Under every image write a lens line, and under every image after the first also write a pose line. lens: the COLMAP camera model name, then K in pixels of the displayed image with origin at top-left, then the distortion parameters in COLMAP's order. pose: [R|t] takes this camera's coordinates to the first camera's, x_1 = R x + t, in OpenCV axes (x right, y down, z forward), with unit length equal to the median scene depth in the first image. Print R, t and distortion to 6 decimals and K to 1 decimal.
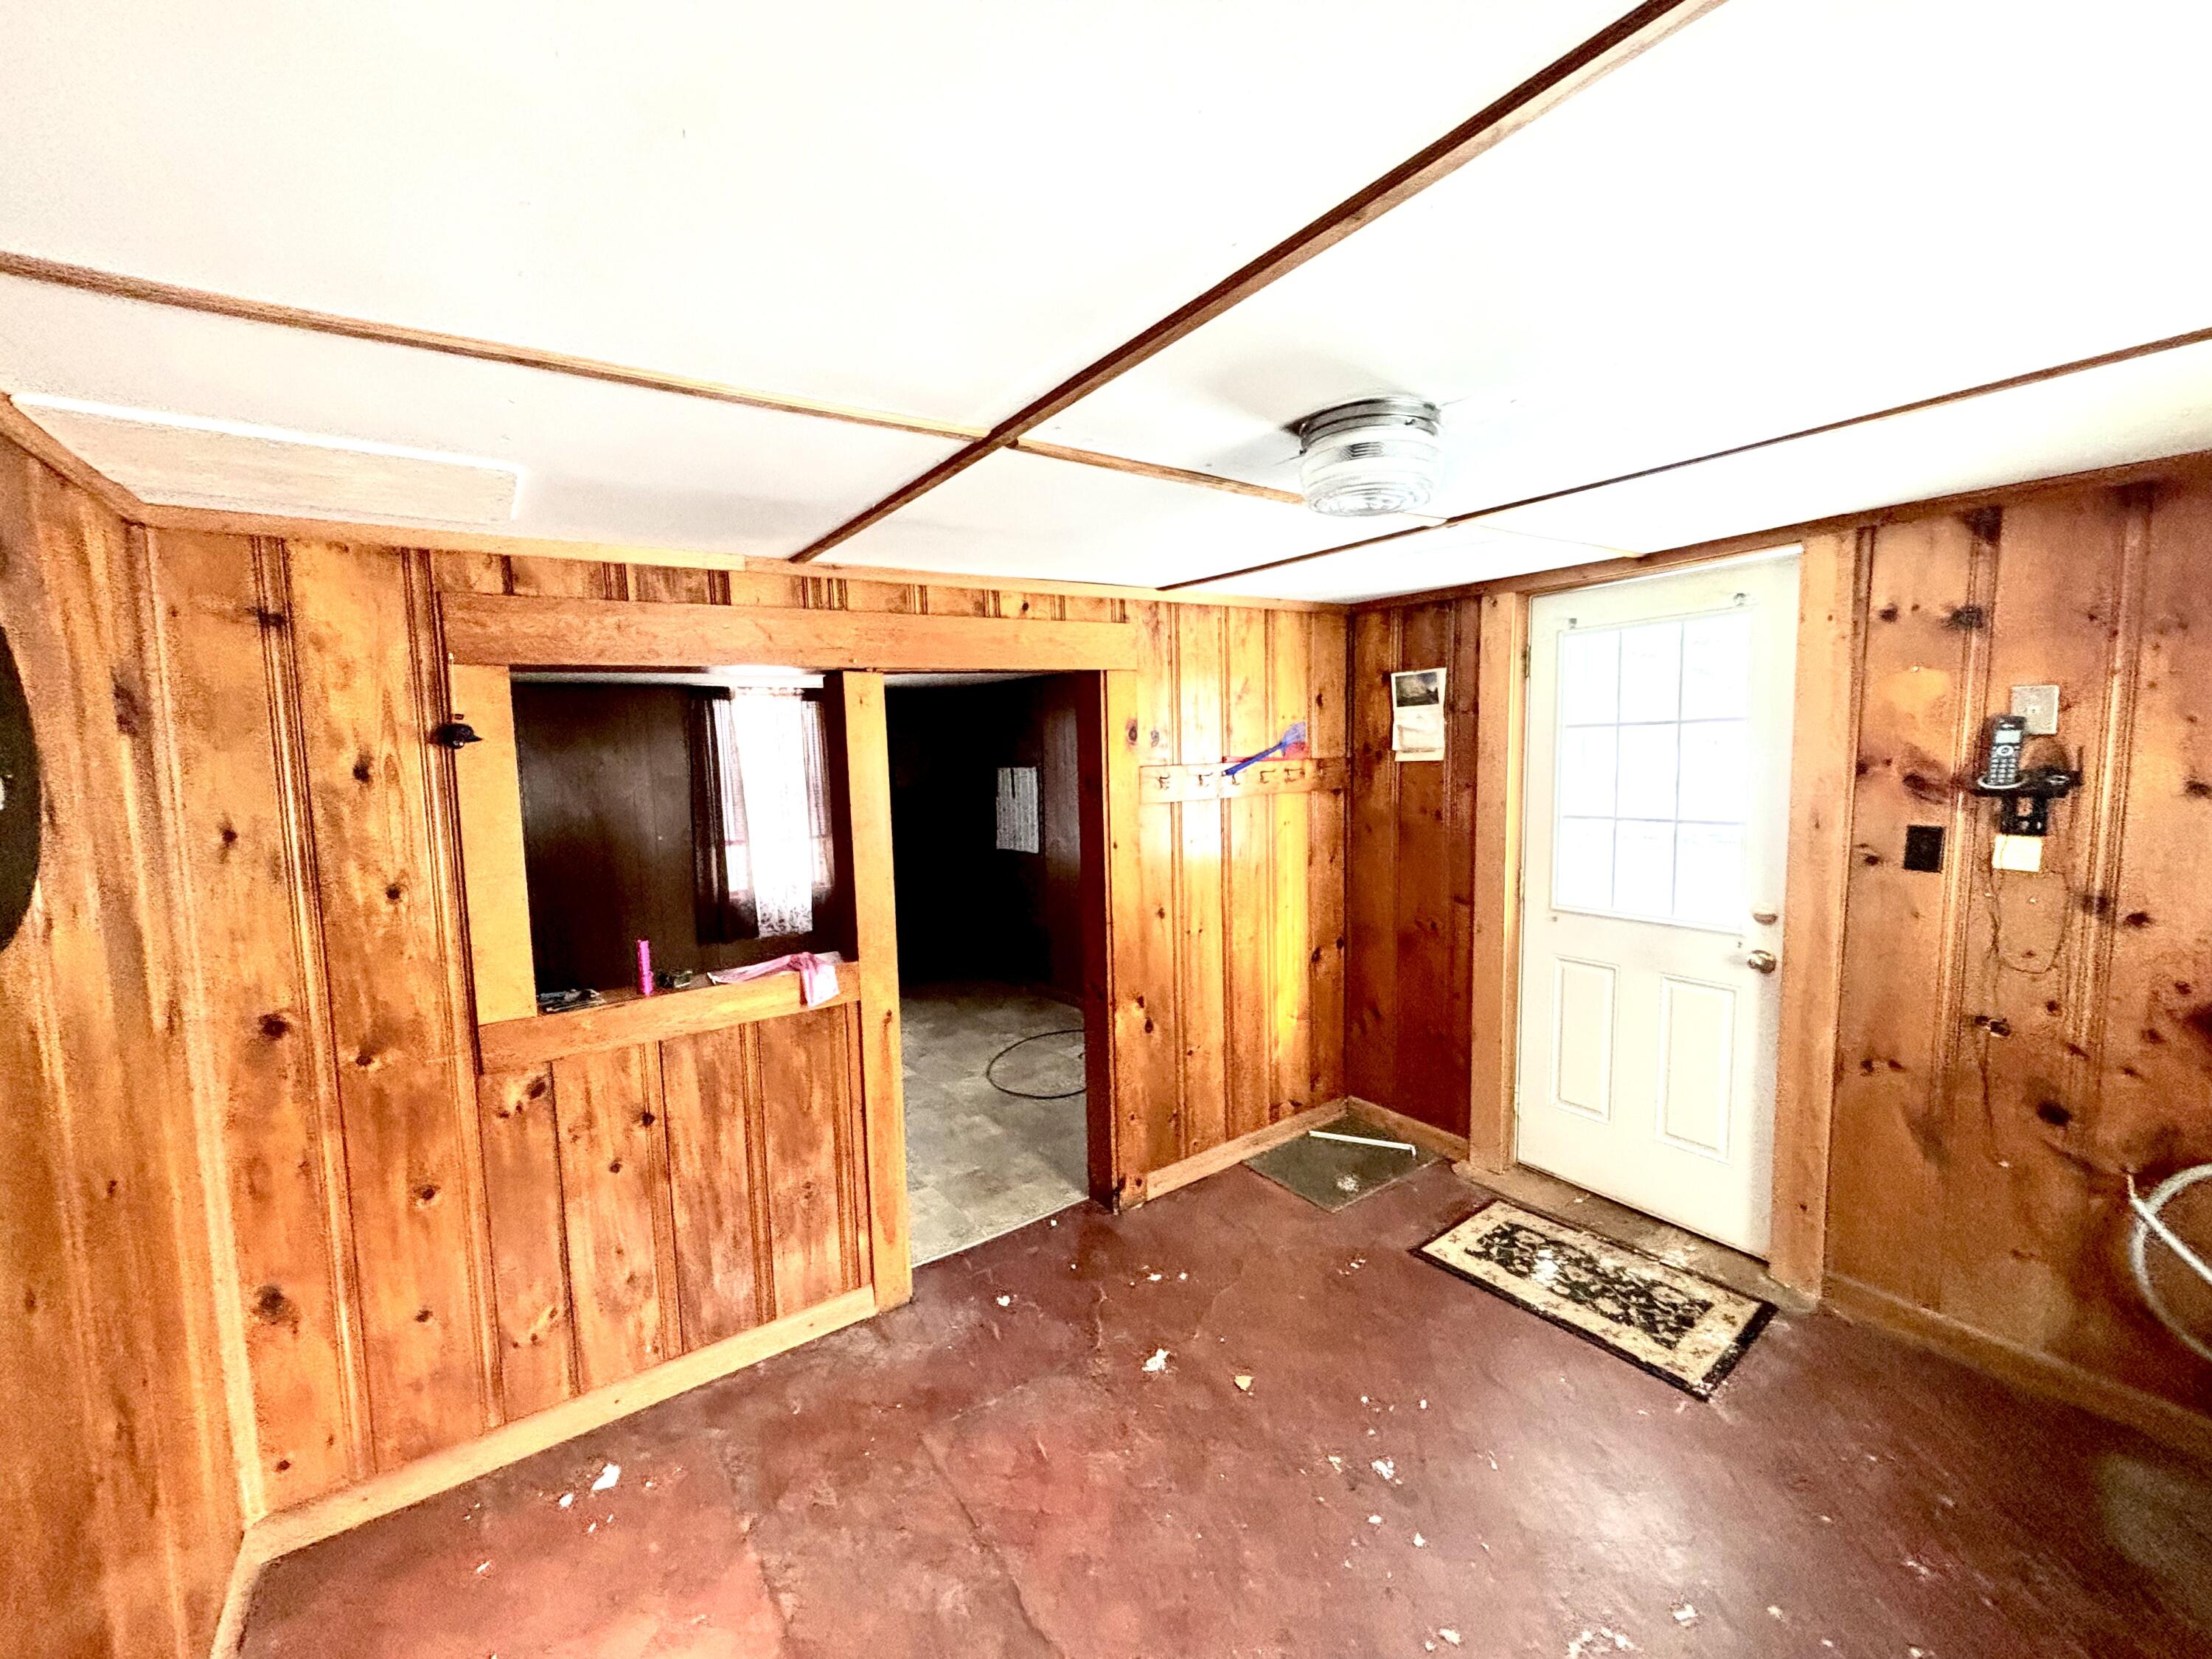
lens RADIAL K [[885.4, 0, 1114.5], [0, 885.4, 835.5], [0, 0, 1]] dist [-0.010209, -0.000585]
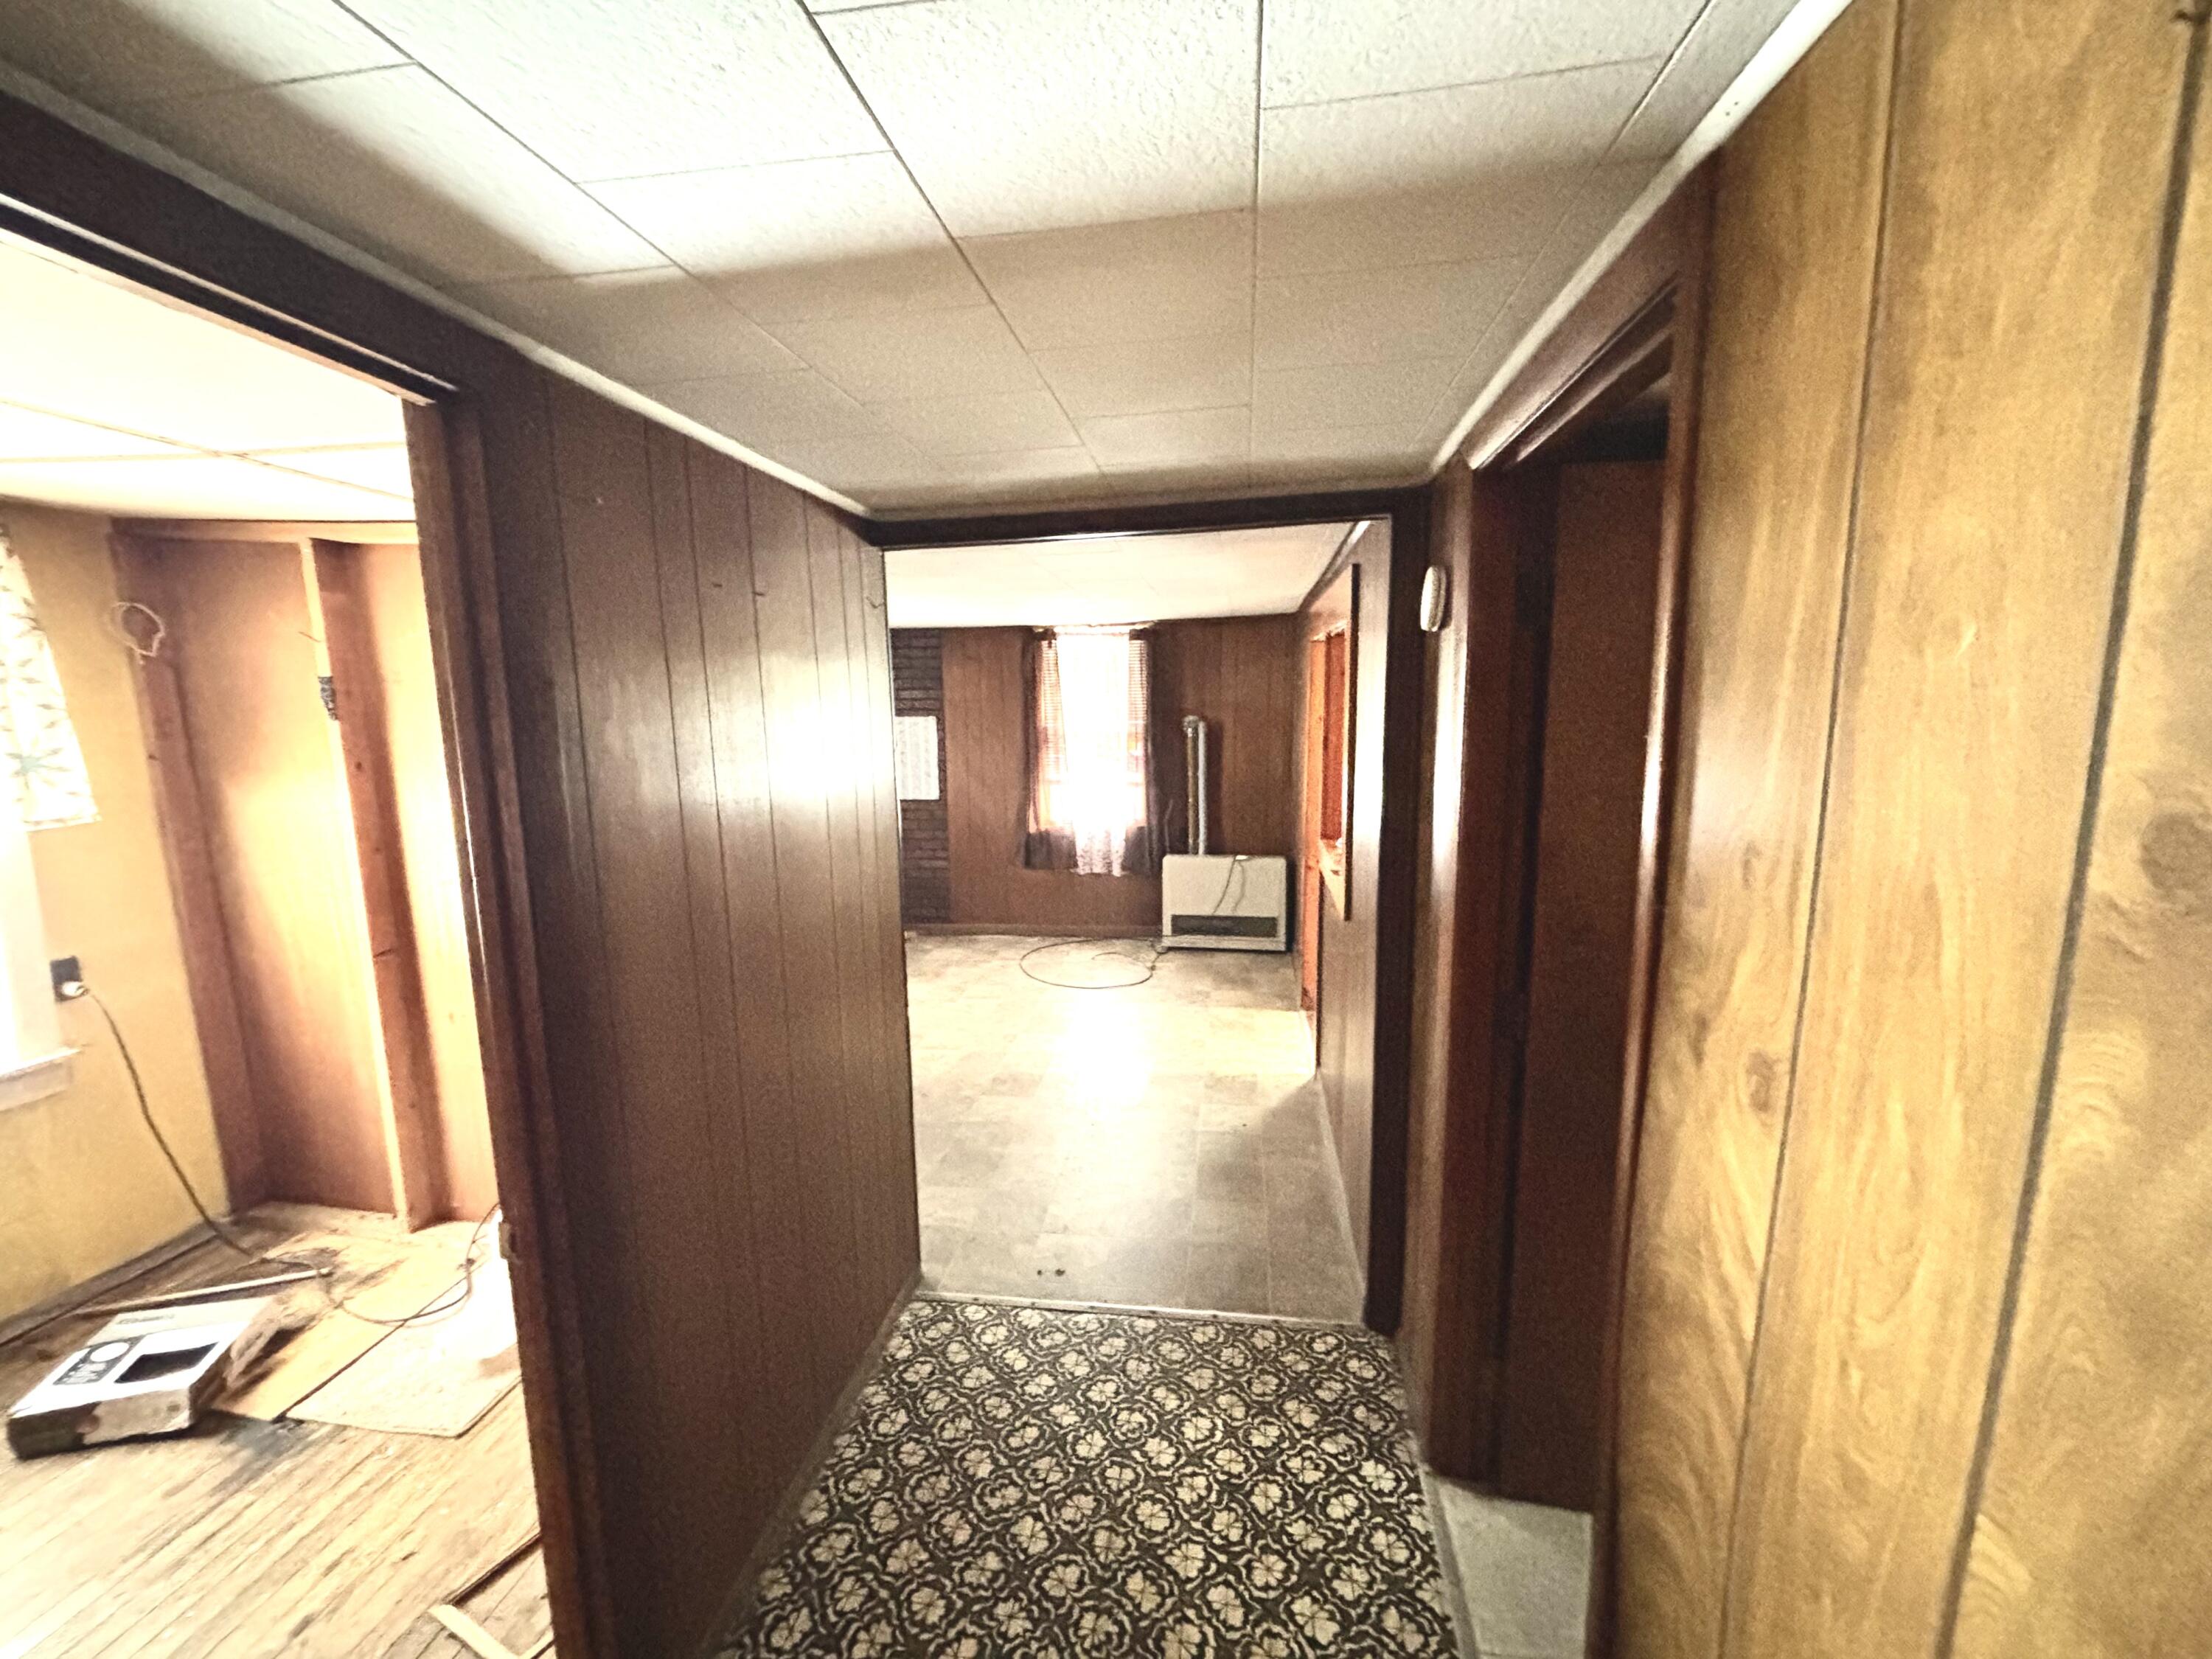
lens RADIAL K [[885.4, 0, 1113.4], [0, 885.4, 839.5], [0, 0, 1]] dist [-0.010209, -0.000585]
pose [[0.698445, -0.085612, 0.710525, -0.686642], [0.061337, 0.996327, 0.059755, 0.017750], [-0.713031, 0.001846, 0.701130, 0.123460]]
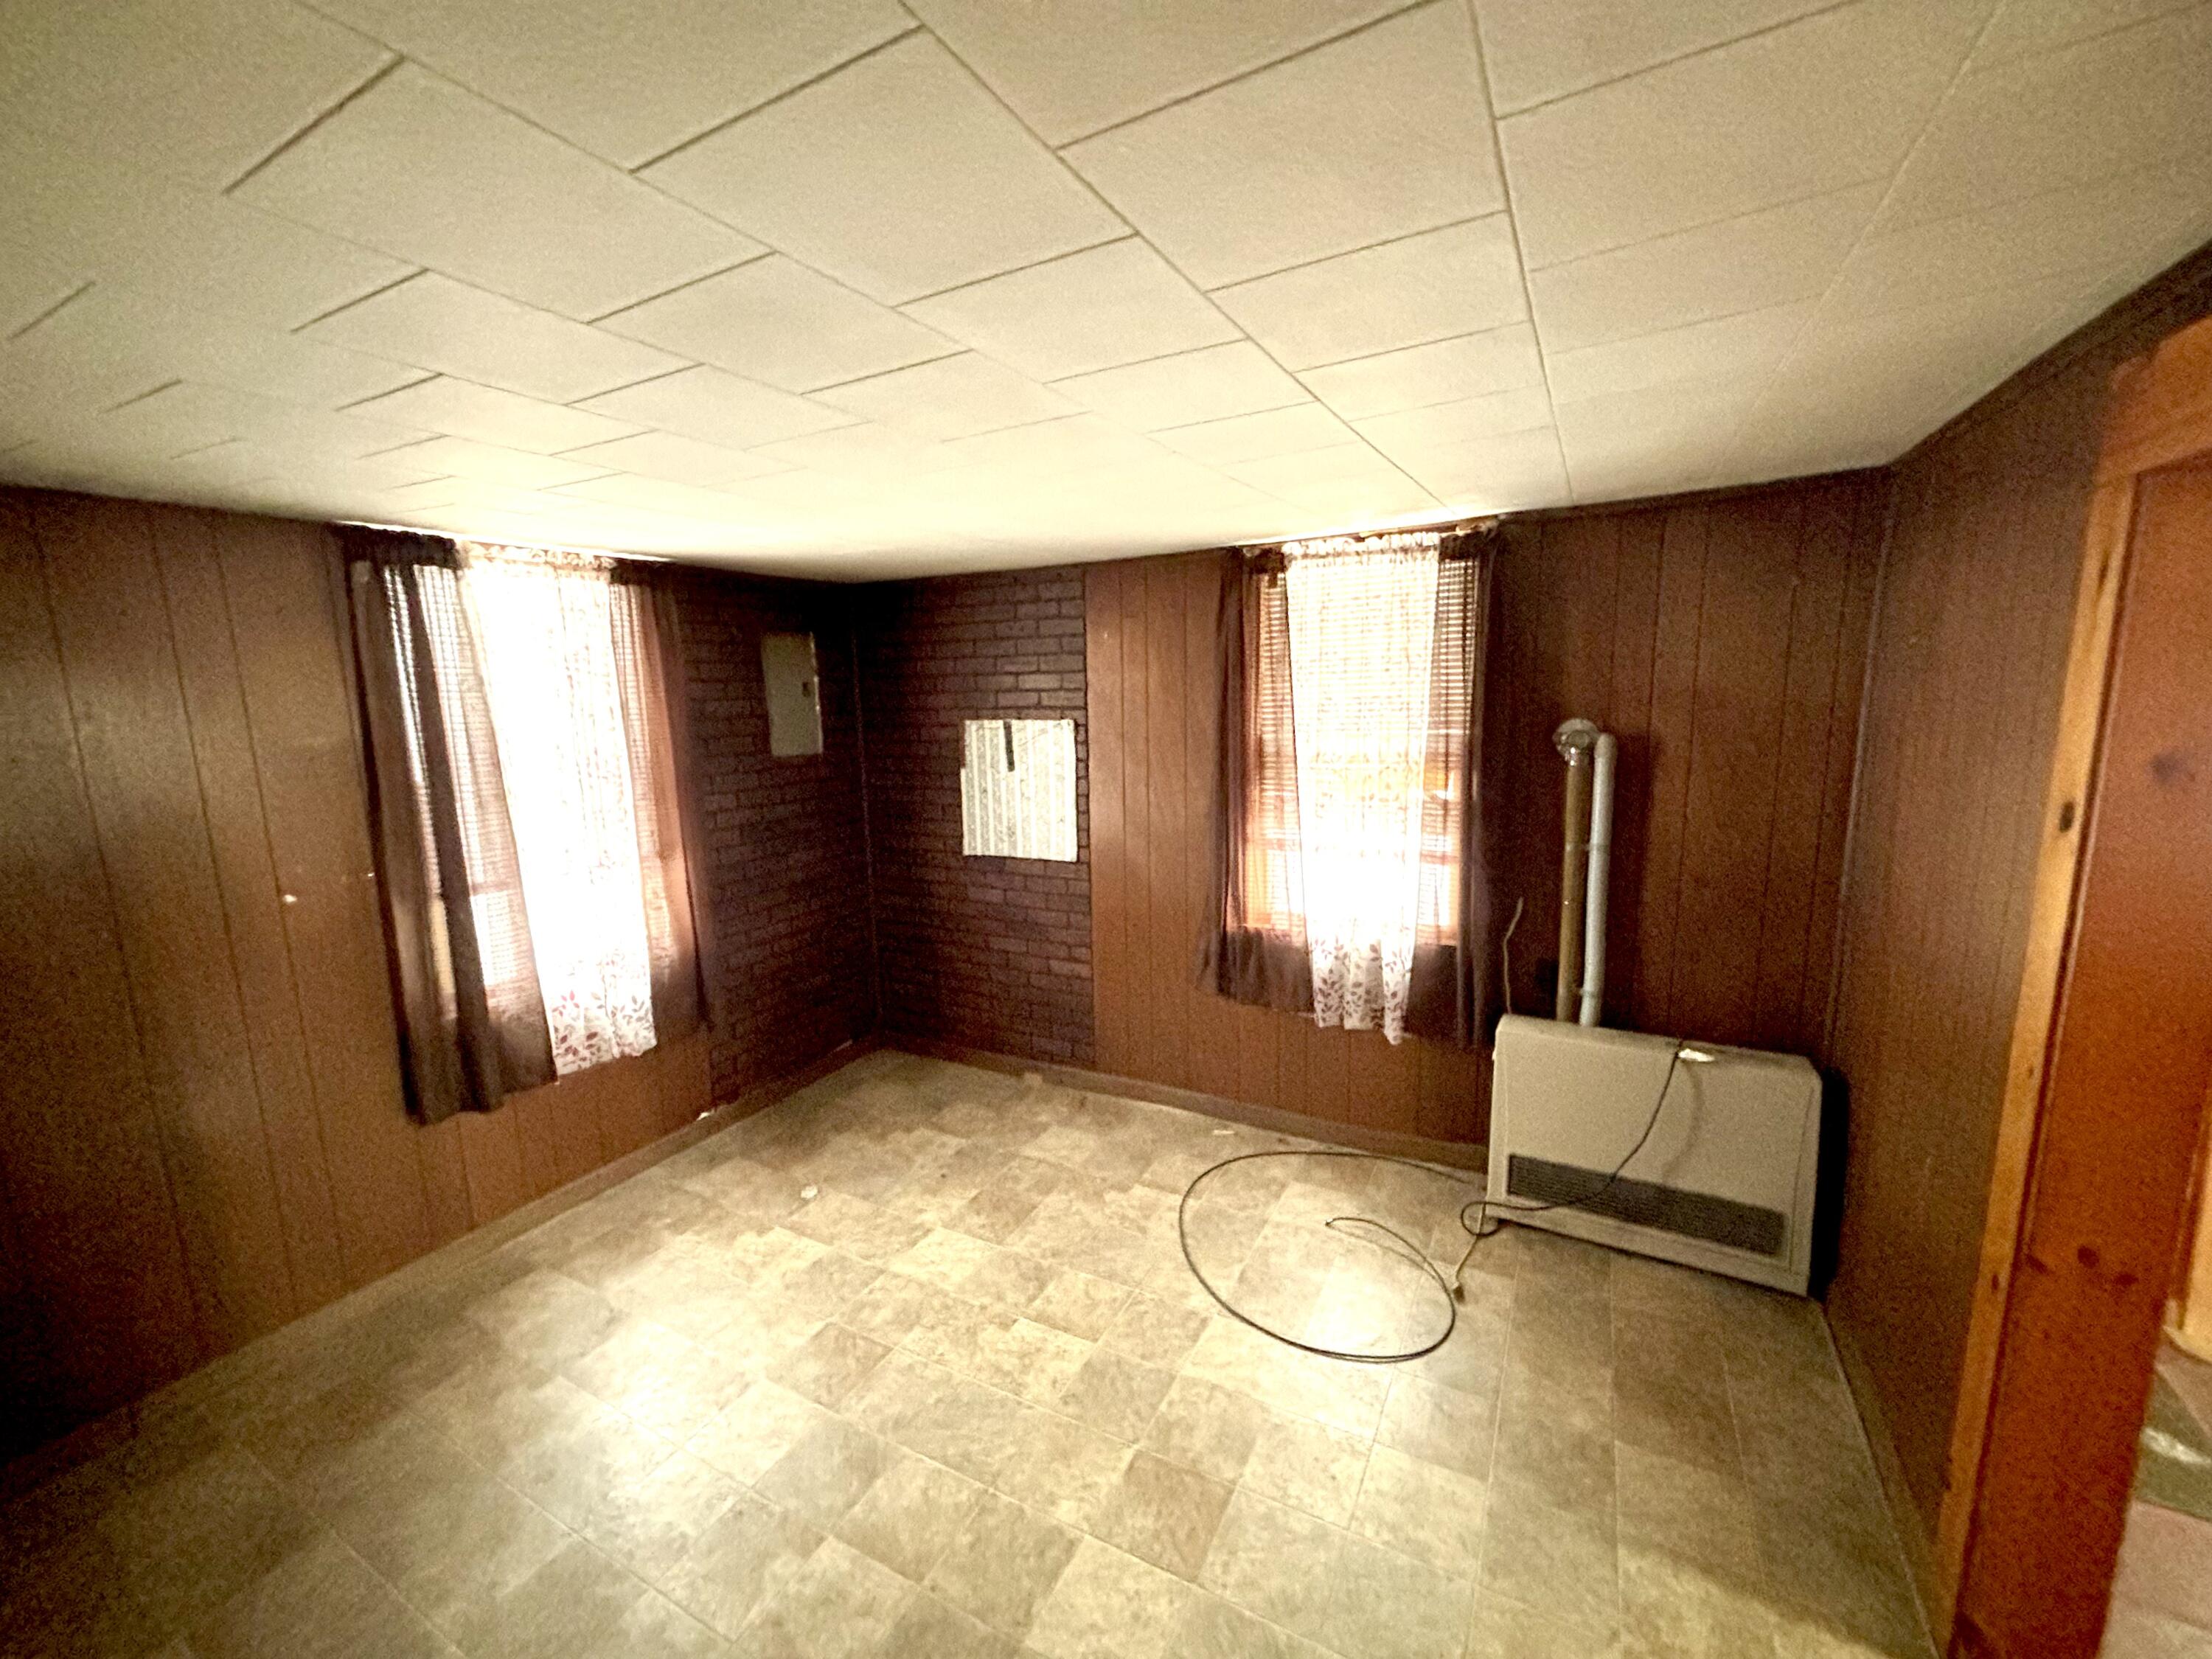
lens RADIAL K [[885.4, 0, 1095.7], [0, 885.4, 827.0], [0, 0, 1]] dist [-0.010209, -0.000585]
pose [[0.906953, -0.056701, 0.417397, -0.325064], [0.038906, 0.997939, 0.051027, -0.033687], [-0.419430, -0.030040, 0.907290, 0.447271]]
